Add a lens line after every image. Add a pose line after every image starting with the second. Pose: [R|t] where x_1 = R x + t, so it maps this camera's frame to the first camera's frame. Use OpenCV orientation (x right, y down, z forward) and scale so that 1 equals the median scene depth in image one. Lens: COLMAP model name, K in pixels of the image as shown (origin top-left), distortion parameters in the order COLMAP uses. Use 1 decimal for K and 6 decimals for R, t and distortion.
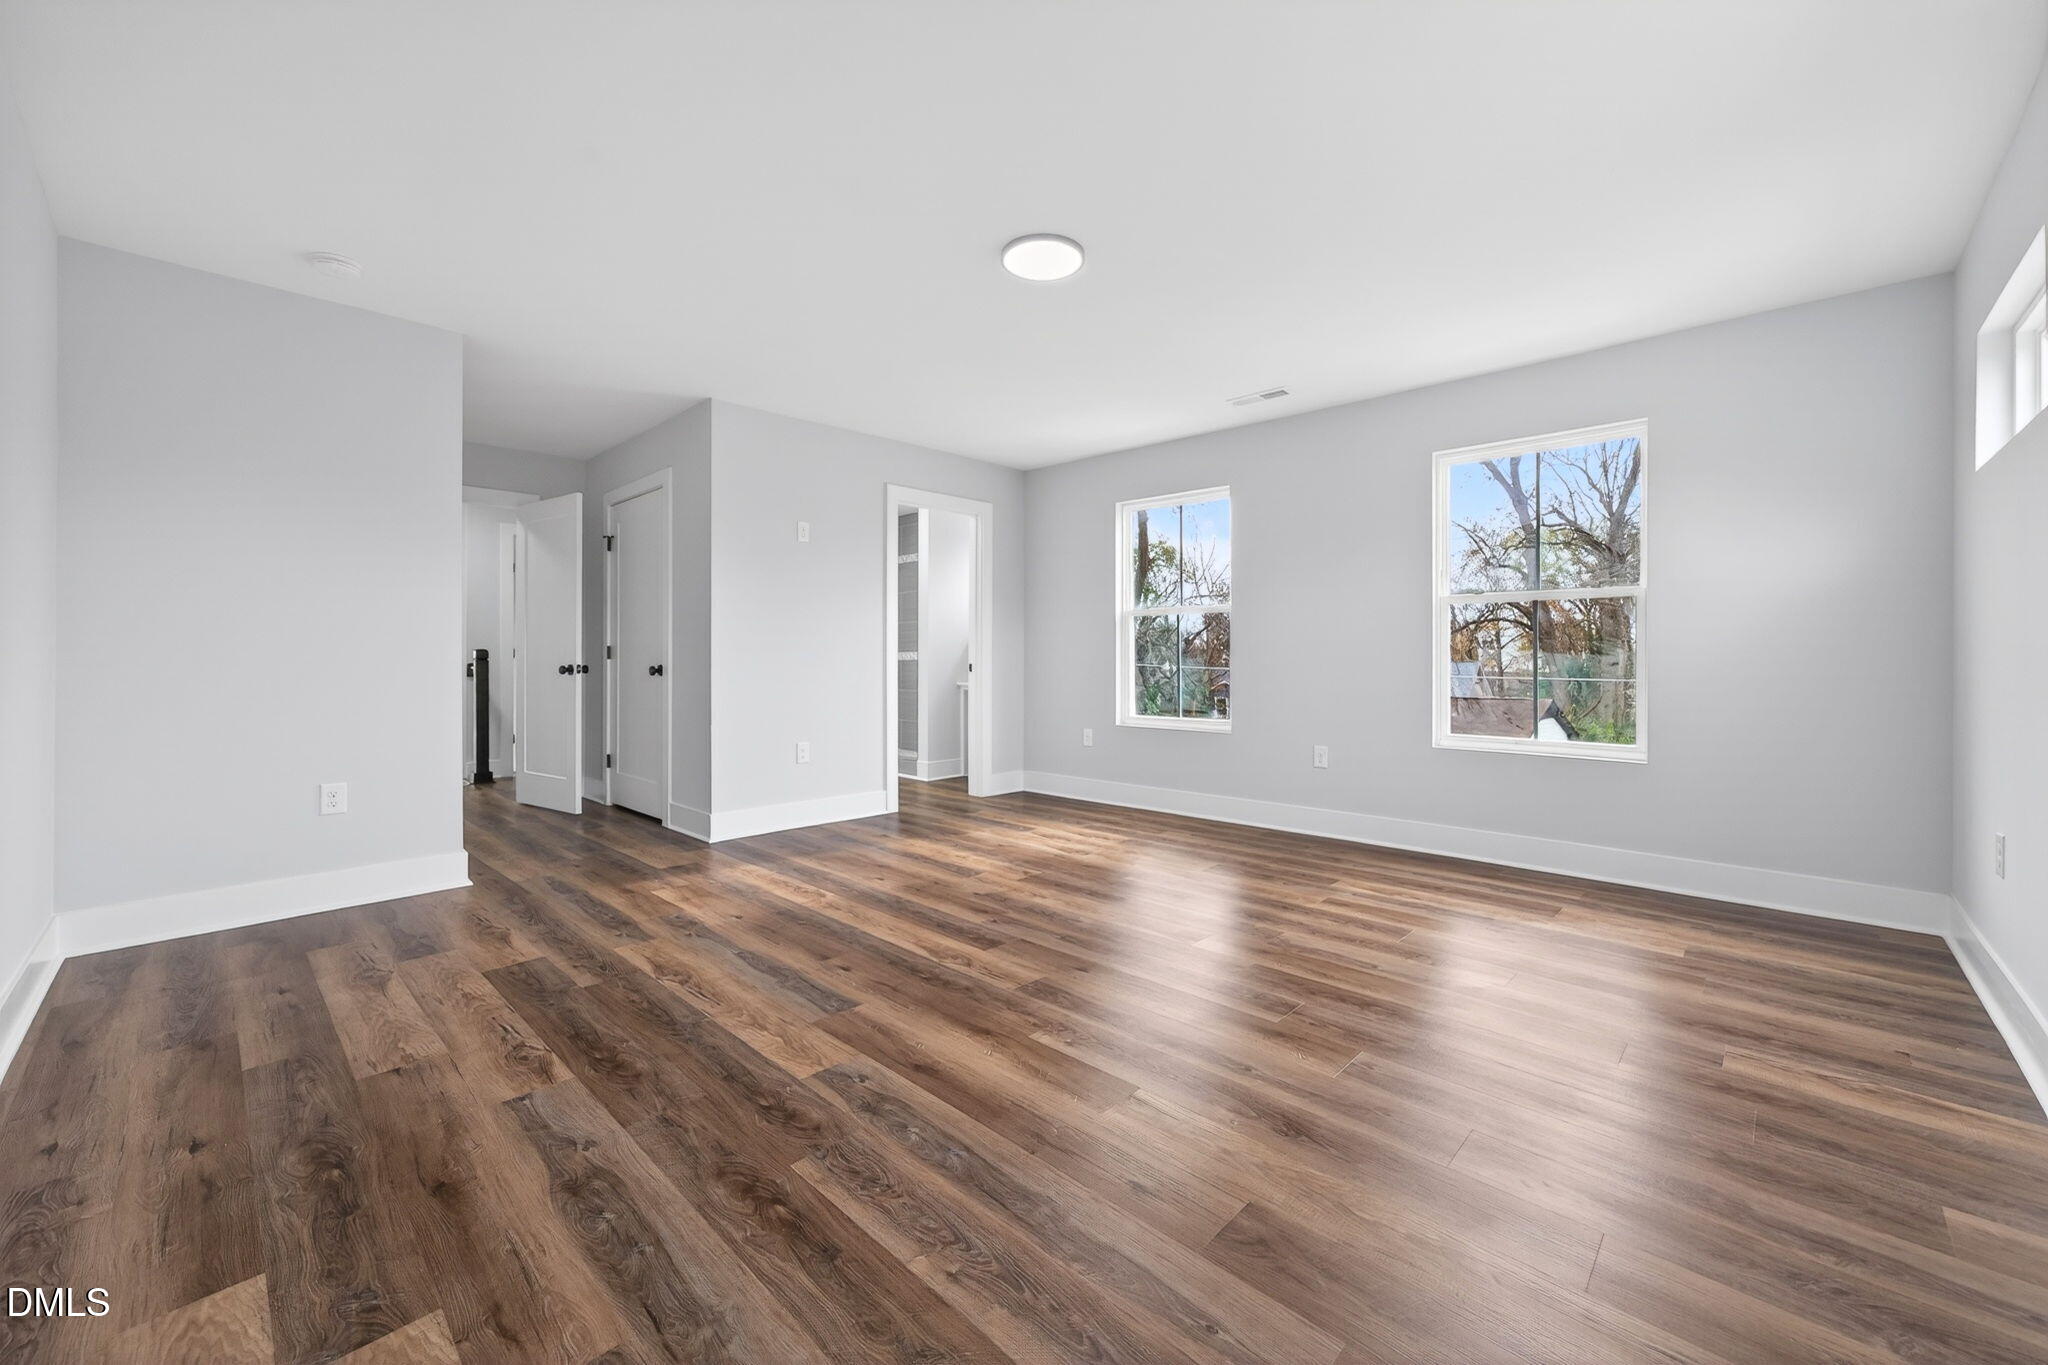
lens RADIAL K [[787.1, 0, 1031.0], [0, 787.1, 664.6], [0, 0, 1]] dist [0.011262, 0.000236]
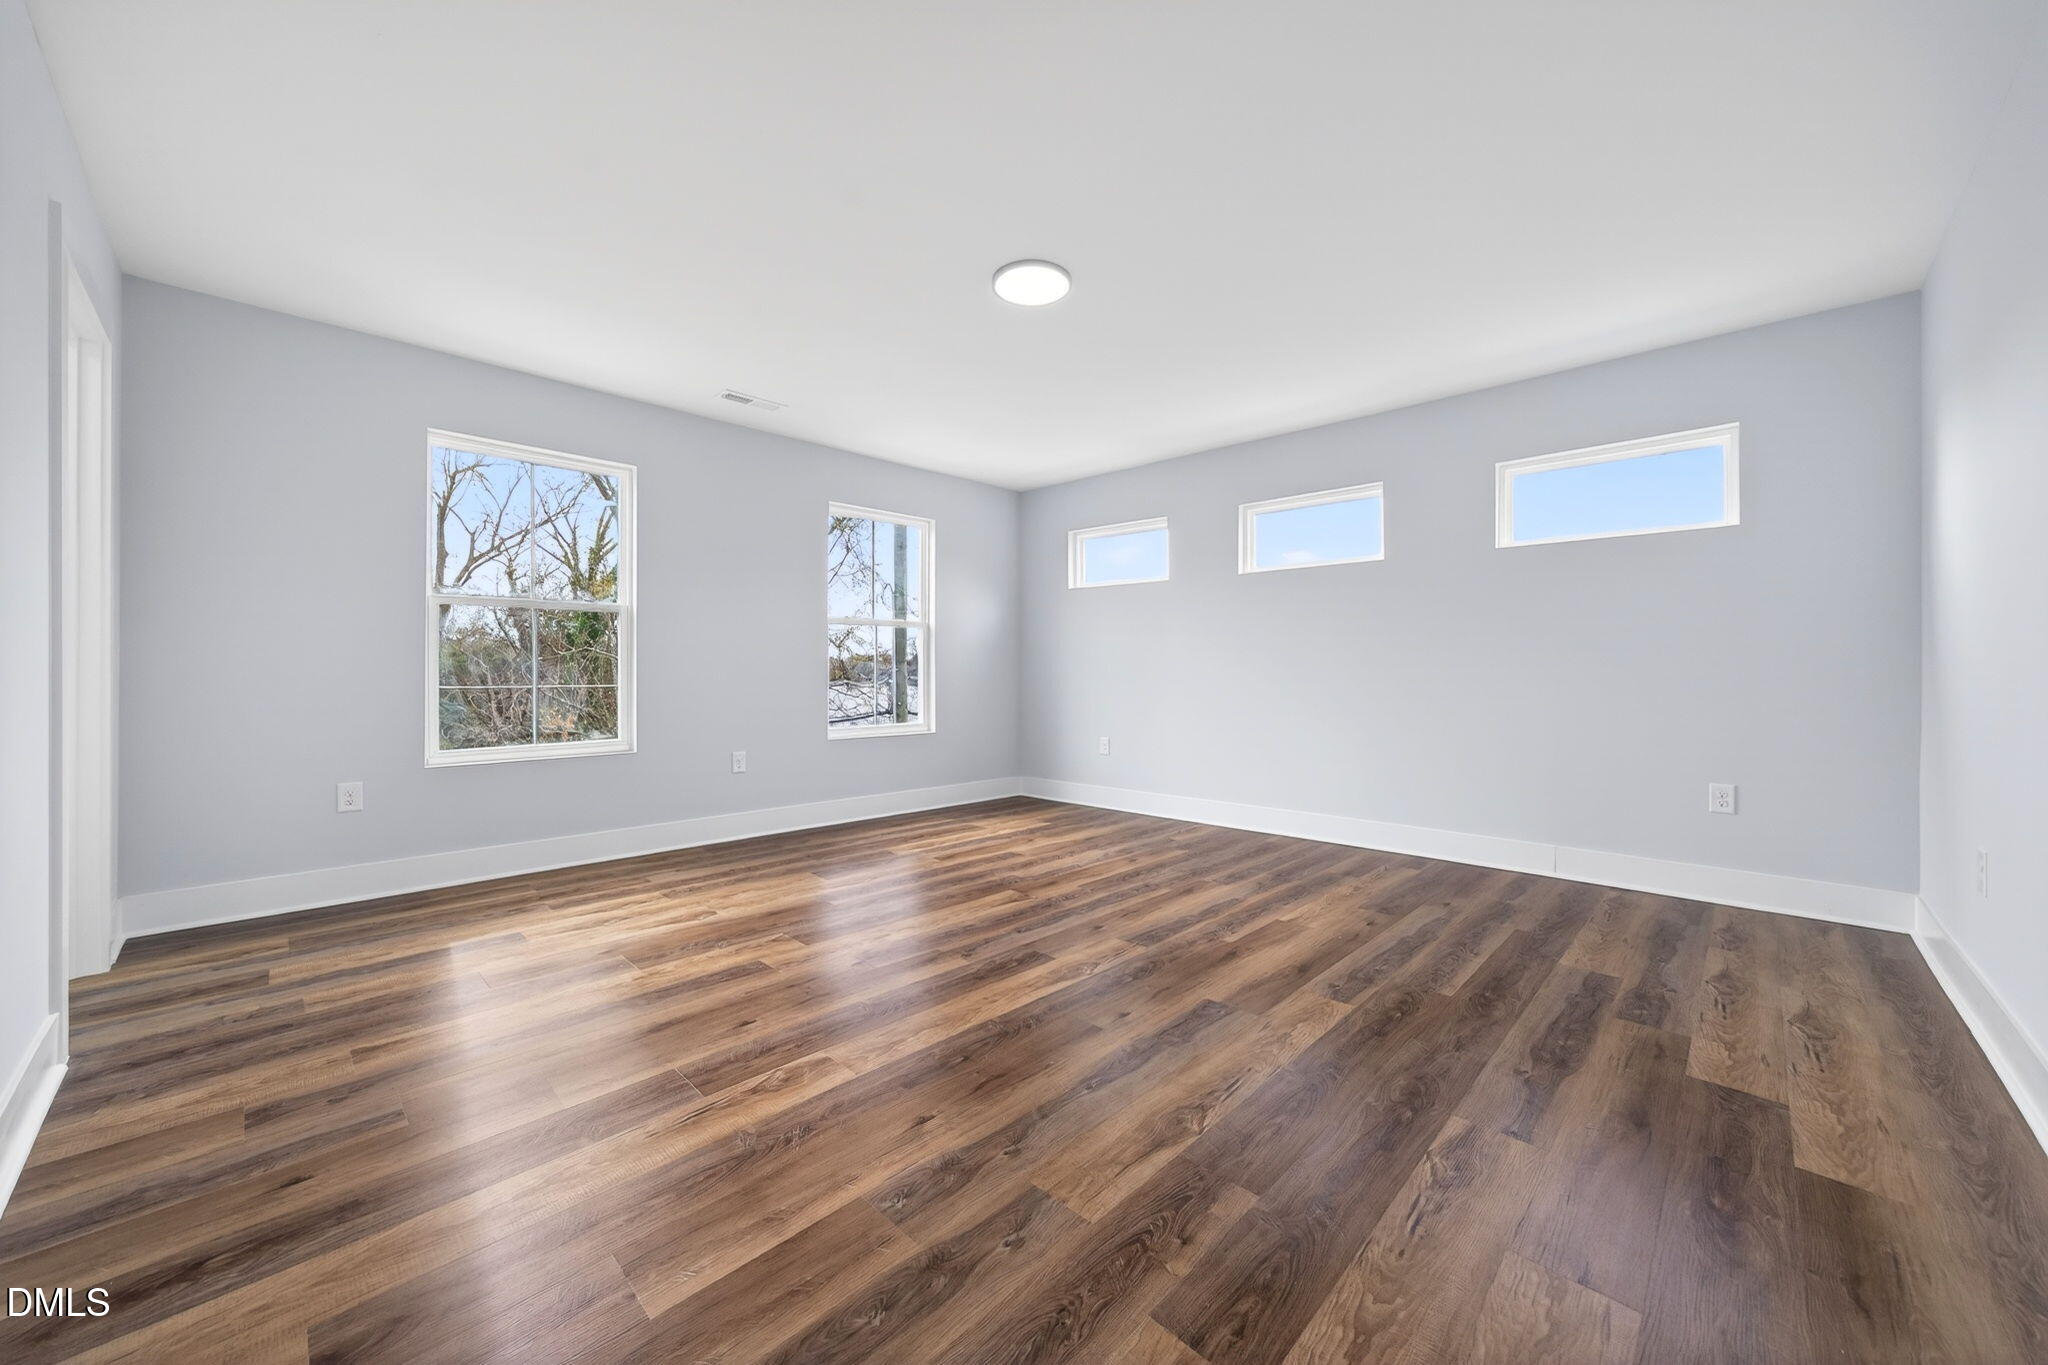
lens RADIAL K [[742.7, 0, 1024.0], [0, 742.7, 682.5], [0, 0, 1]] dist [-0.000124, 0.000088]
pose [[0.016289, -0.009750, 0.999820, -1.176853], [-0.000662, 0.999952, 0.009762, 0.003073], [-0.999867, -0.000821, 0.016282, 1.208189]]
